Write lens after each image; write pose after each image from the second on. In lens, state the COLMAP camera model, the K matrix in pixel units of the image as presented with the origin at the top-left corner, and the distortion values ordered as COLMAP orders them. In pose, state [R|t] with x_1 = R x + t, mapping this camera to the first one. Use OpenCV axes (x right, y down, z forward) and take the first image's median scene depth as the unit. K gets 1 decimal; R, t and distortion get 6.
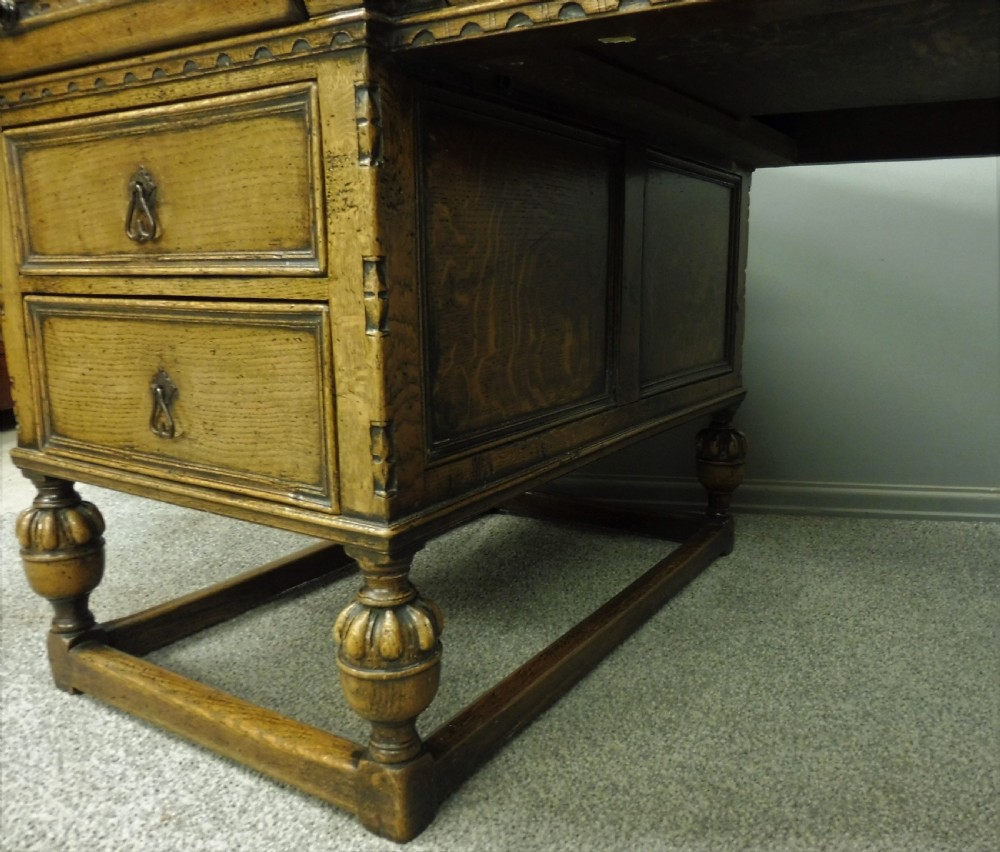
lens RADIAL K [[829.3, 0, 563.8], [0, 829.3, 428.8], [0, 0, 1]] dist [-0.065524, 0.053796]
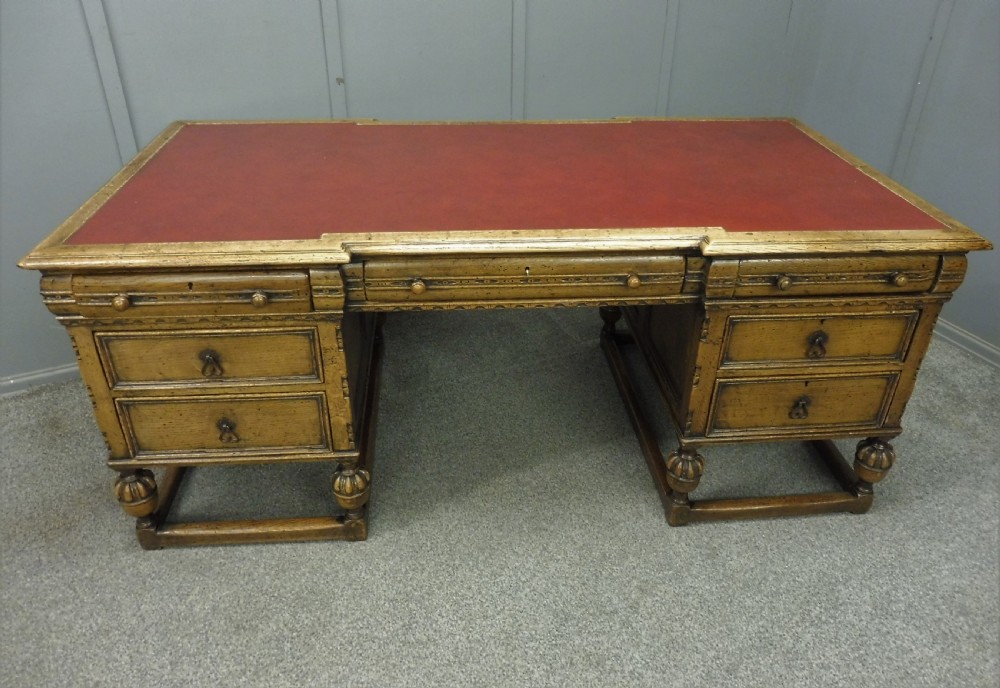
lens RADIAL K [[731.8, 0, 506.4], [0, 731.8, 310.8], [0, 0, 1]] dist [-0.034445, -0.004329]
pose [[0.821147, -0.272014, 0.501723, -0.852378], [0.094667, 0.931851, 0.350275, -1.091349], [-0.562810, -0.240130, 0.790937, -1.108795]]
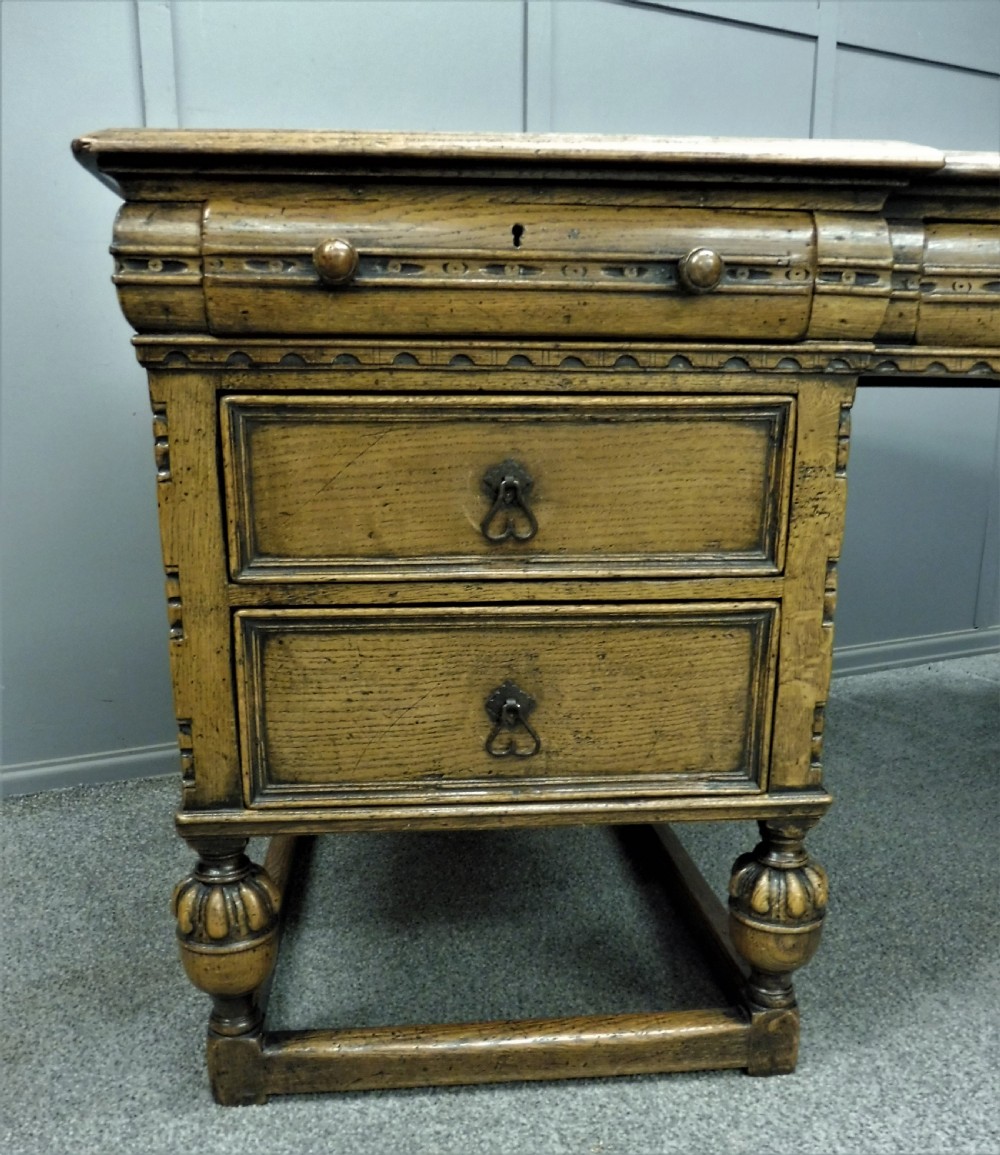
lens RADIAL K [[999.5, 0, 491.0], [0, 999.5, 660.2], [0, 0, 1]] dist [-0.017809, -0.035837]
pose [[0.821008, -0.143654, 0.552548, -1.189414], [0.111264, 0.989529, 0.091939, -0.212848], [-0.559970, -0.014004, 0.828395, 0.123966]]
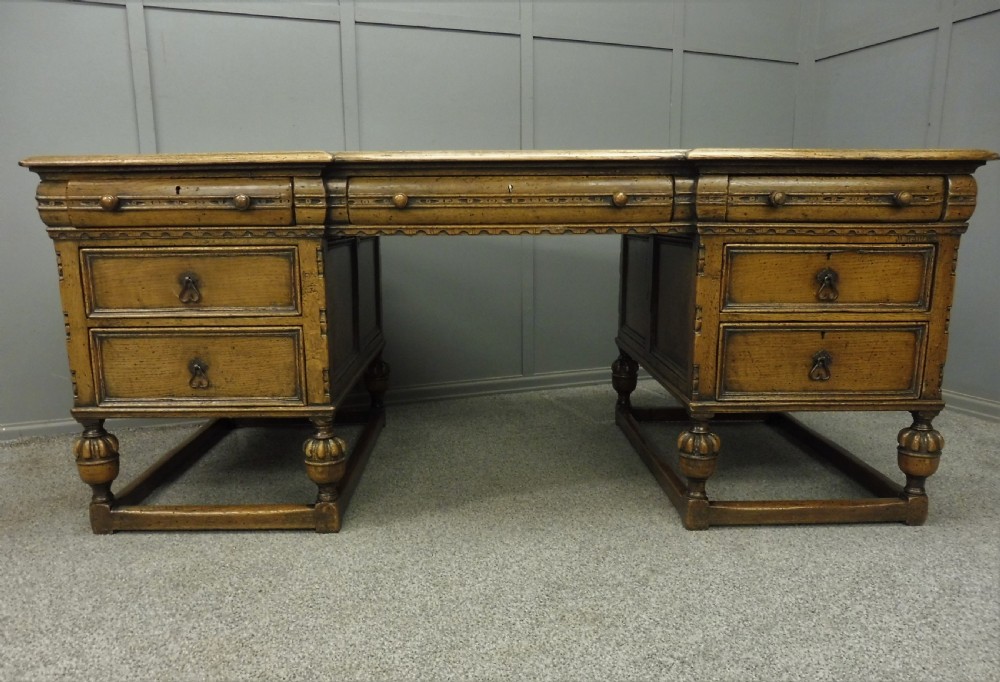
lens RADIAL K [[731.8, 0, 492.6], [0, 731.8, 370.3], [0, 0, 1]] dist [-0.034445, -0.004329]
pose [[0.860087, -0.111074, 0.497908, -0.853537], [0.105155, 0.993650, 0.040020, -0.036026], [-0.499192, 0.017936, 0.866306, -1.217635]]
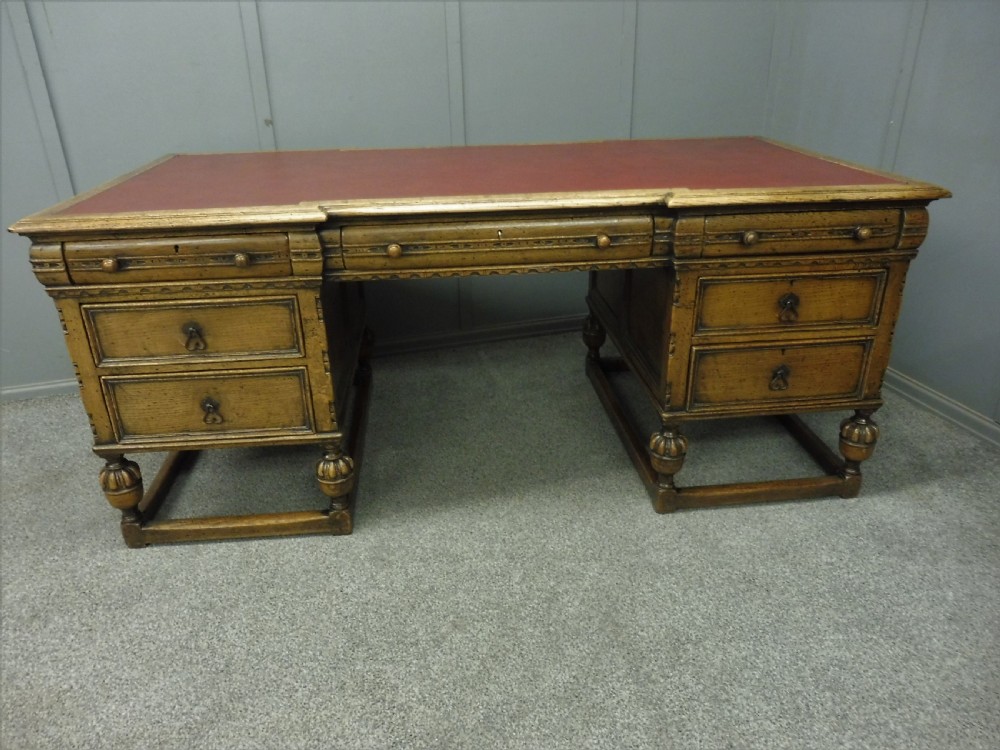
lens RADIAL K [[724.5, 0, 498.1], [0, 724.5, 372.4], [0, 0, 1]] dist [-0.034540, -0.006816]
pose [[0.817101, -0.255052, 0.517005, -0.935036], [0.130085, 0.955251, 0.265656, -0.634742], [-0.561626, -0.149813, 0.813715, -1.257727]]
